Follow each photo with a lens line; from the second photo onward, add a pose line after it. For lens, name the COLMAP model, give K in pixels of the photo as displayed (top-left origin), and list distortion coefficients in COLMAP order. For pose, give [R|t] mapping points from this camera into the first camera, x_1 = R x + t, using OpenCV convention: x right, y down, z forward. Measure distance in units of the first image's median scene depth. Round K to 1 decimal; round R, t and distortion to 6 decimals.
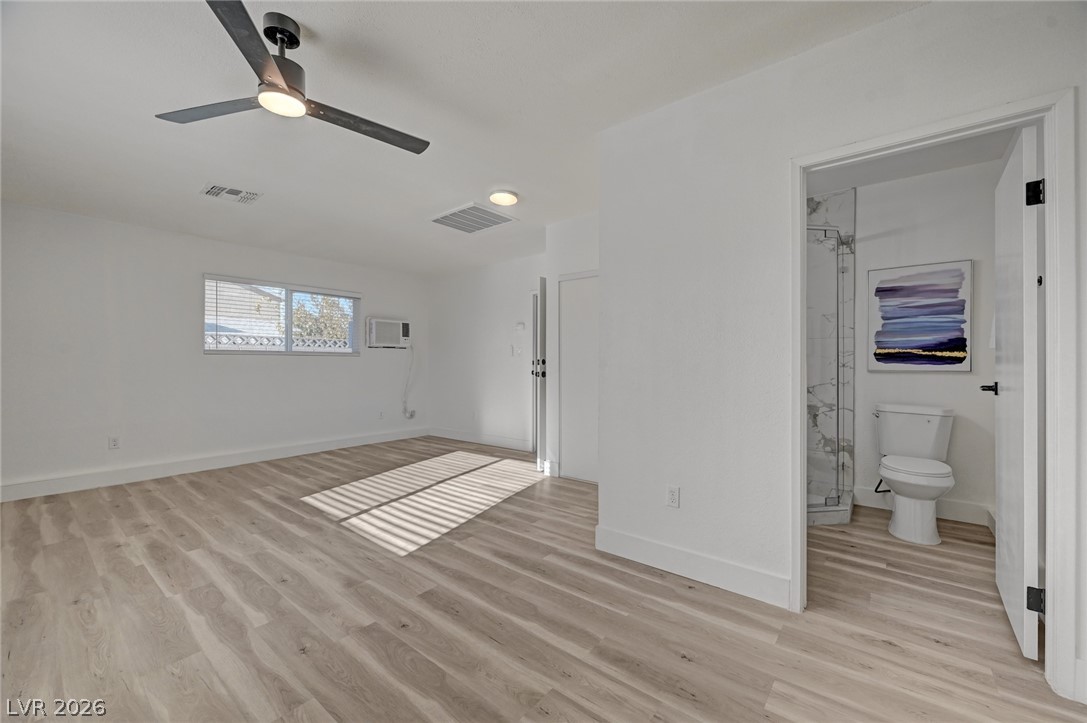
lens RADIAL K [[437.8, 0, 552.1], [0, 437.8, 360.6], [0, 0, 1]] dist [-0.000112, -0.000088]
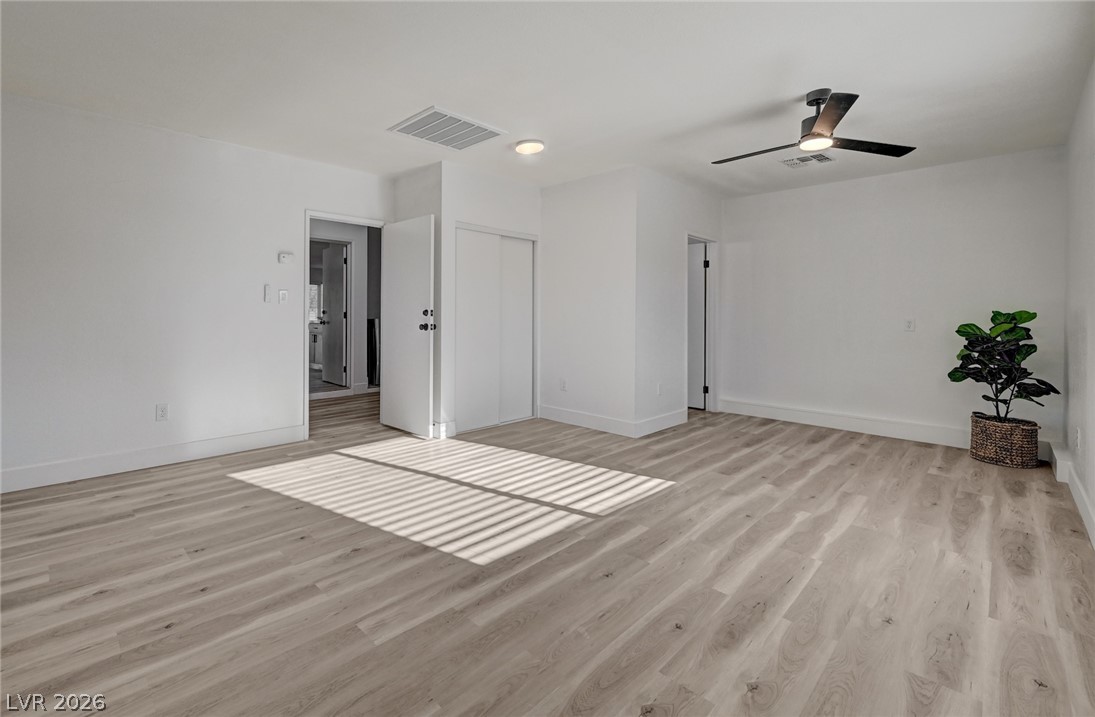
lens RADIAL K [[483.4, 0, 497.1], [0, 483.4, 318.1], [0, 0, 1]] dist [-0.000244, -0.000372]
pose [[0.130497, 0.000803, 0.991448, -1.624020], [-0.007854, 0.999969, 0.000224, 0.016075], [-0.991418, -0.007816, 0.130499, 1.265201]]
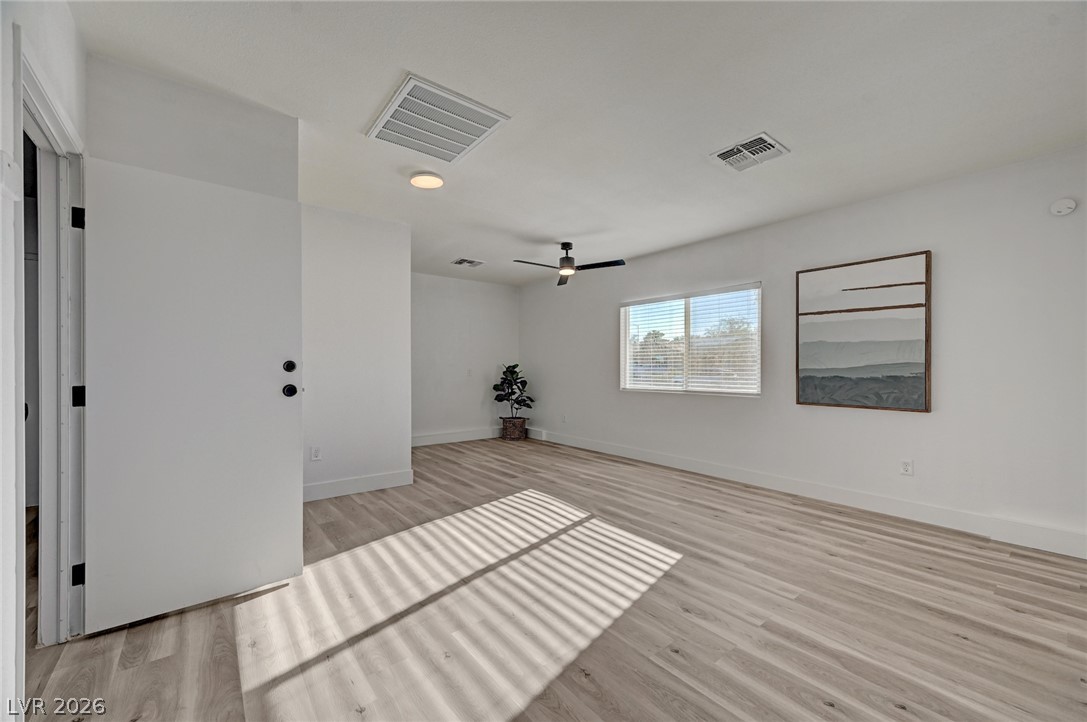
lens RADIAL K [[423.8, 0, 540.1], [0, 423.8, 367.9], [0, 0, 1]] dist [0.016406, 0.000100]
pose [[-0.975788, 0.000201, 0.218720, -0.699104], [0.000180, 1.000000, -0.000117, 0.004439], [-0.218720, -0.000075, -0.975788, 2.434147]]
